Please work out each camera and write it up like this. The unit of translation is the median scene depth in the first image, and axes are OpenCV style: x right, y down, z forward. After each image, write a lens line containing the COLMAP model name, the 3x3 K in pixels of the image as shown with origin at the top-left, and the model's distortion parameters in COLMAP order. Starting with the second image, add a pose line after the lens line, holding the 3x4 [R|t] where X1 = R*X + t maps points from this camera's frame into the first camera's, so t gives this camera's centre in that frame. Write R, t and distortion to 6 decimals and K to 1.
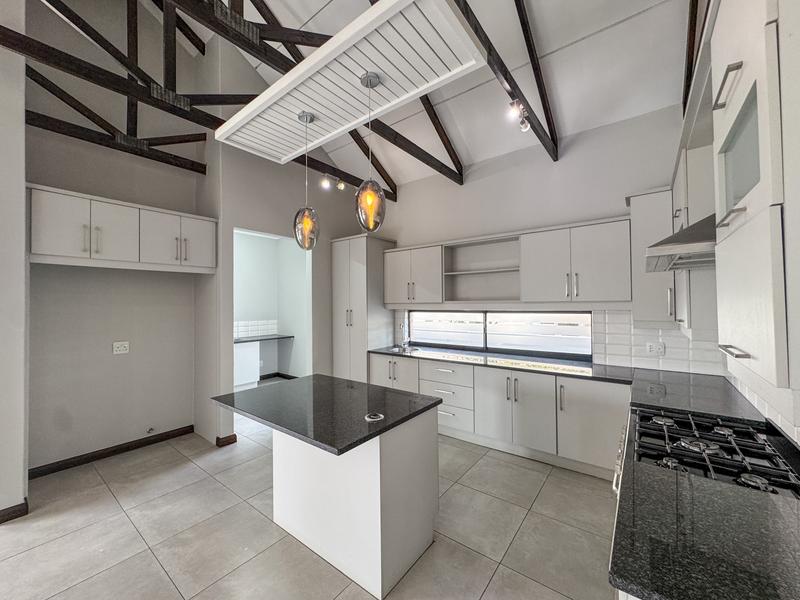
lens RADIAL K [[318.0, 0, 398.7], [0, 318.0, 303.8], [0, 0, 1]] dist [-0.002208, 0.000923]
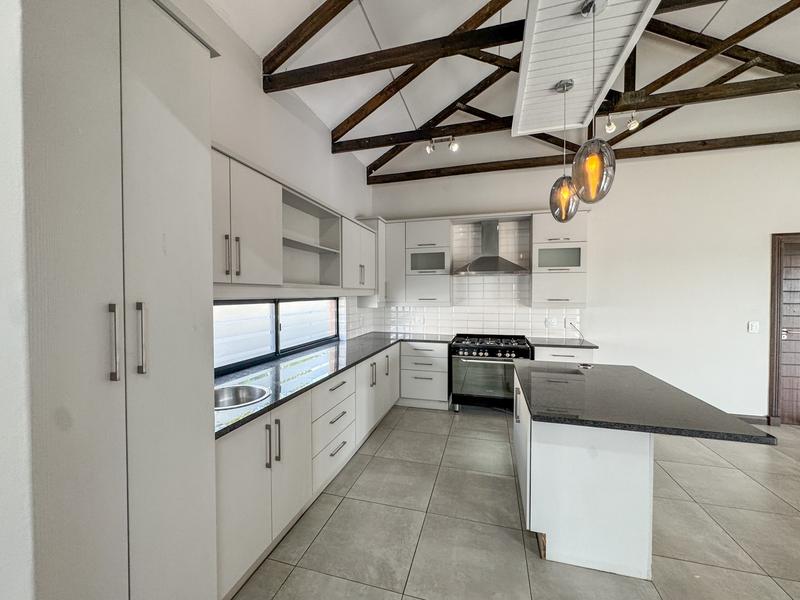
lens RADIAL K [[318.0, 0, 404.2], [0, 318.0, 304.5], [0, 0, 1]] dist [-0.002208, 0.000923]
pose [[-0.376359, -0.020449, 0.926248, -0.497696], [0.008444, 0.999639, 0.025500, 0.018272], [-0.926436, 0.017418, -0.376050, 1.047470]]
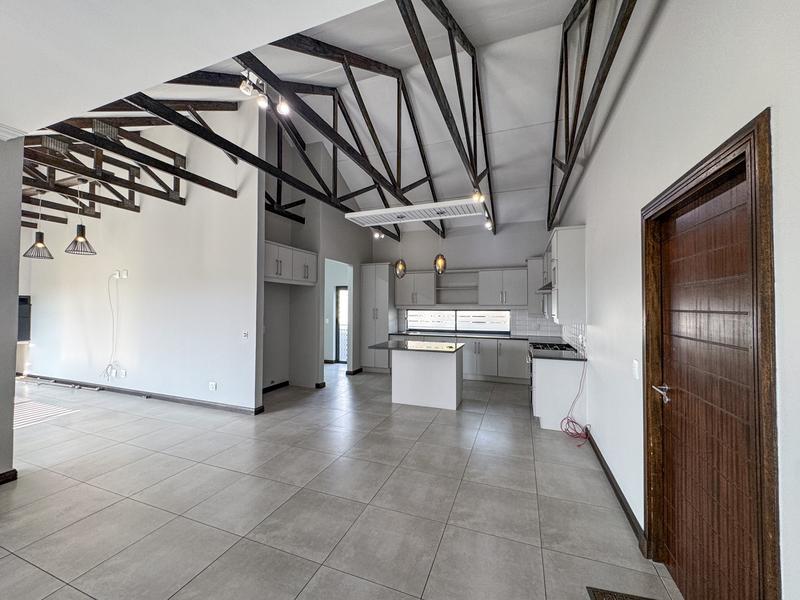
lens RADIAL K [[318.0, 0, 399.2], [0, 318.0, 302.4], [0, 0, 1]] dist [-0.002208, 0.000923]
pose [[0.958124, 0.015472, 0.285936, -0.577944], [-0.011558, 0.999815, -0.015370, 0.012843], [-0.286121, 0.011421, 0.958125, -0.663281]]
